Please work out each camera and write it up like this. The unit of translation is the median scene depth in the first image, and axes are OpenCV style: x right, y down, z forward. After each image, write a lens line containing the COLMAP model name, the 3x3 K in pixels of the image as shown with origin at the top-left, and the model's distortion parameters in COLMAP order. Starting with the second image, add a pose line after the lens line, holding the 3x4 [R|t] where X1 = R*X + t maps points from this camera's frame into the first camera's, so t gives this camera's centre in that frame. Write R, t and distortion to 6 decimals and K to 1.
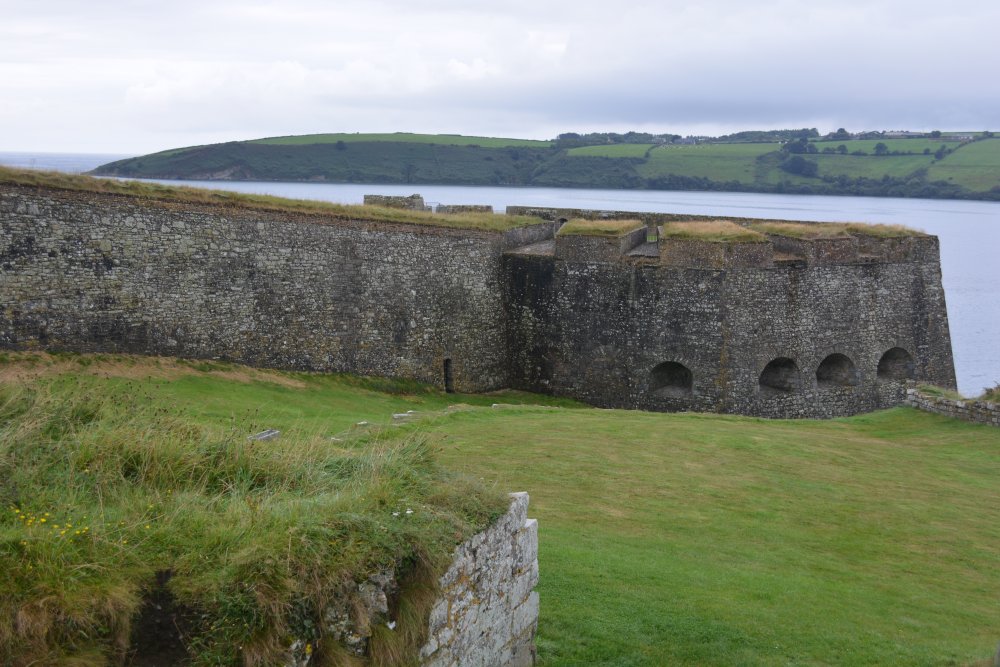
lens RADIAL K [[2467.3, 0, 499.9], [0, 2467.3, 334.8], [0, 0, 1]] dist [-0.070437, 0.000000]
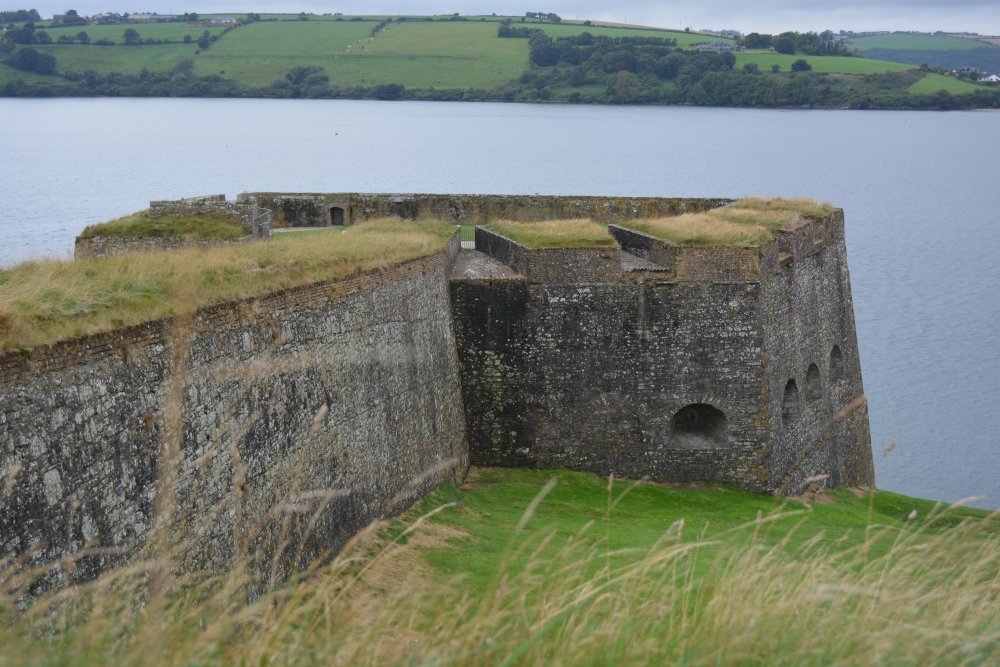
lens RADIAL K [[2467.3, 0, 500.2], [0, 2467.3, 332.0], [0, 0, 1]] dist [-0.070437, 0.000000]
pose [[0.588091, -0.134642, 0.797509, -0.568739], [0.034290, 0.989310, 0.141737, -0.120551], [-0.808067, -0.056008, 0.586422, 0.579510]]
